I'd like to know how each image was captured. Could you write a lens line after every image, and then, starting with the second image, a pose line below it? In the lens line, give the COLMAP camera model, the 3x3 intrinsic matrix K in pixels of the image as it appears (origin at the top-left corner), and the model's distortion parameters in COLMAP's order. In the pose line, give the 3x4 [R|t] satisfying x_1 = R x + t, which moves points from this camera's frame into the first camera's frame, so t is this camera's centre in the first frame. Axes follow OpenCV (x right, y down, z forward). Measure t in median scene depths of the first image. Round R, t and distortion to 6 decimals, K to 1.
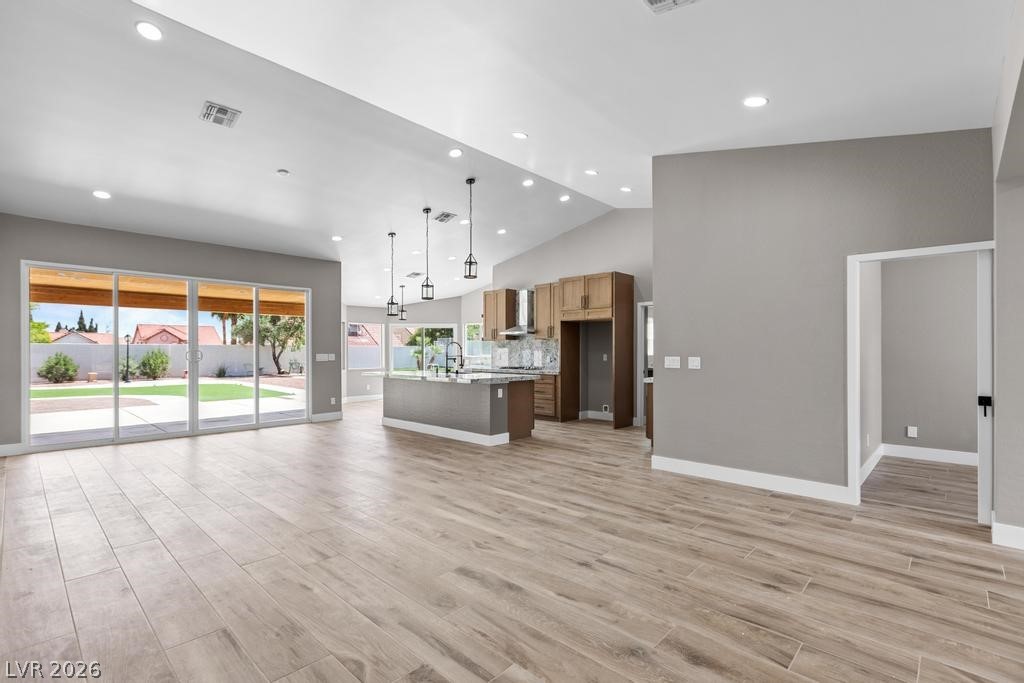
lens RADIAL K [[467.7, 0, 501.9], [0, 467.7, 350.8], [0, 0, 1]] dist [0.007413, -0.001500]
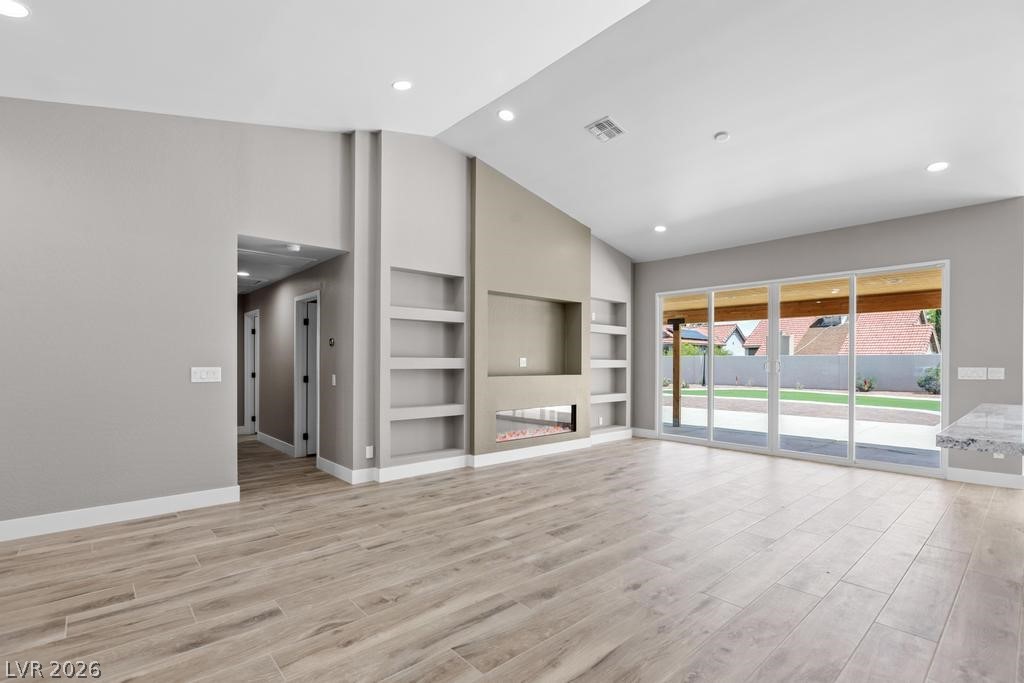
lens RADIAL K [[470.7, 0, 522.5], [0, 470.7, 362.8], [0, 0, 1]] dist [-0.005052, -0.000527]
pose [[-0.067444, 0.003684, -0.997716, 0.528408], [0.007038, 0.999970, 0.003216, 0.000316], [0.997698, -0.006805, -0.067468, 1.068225]]
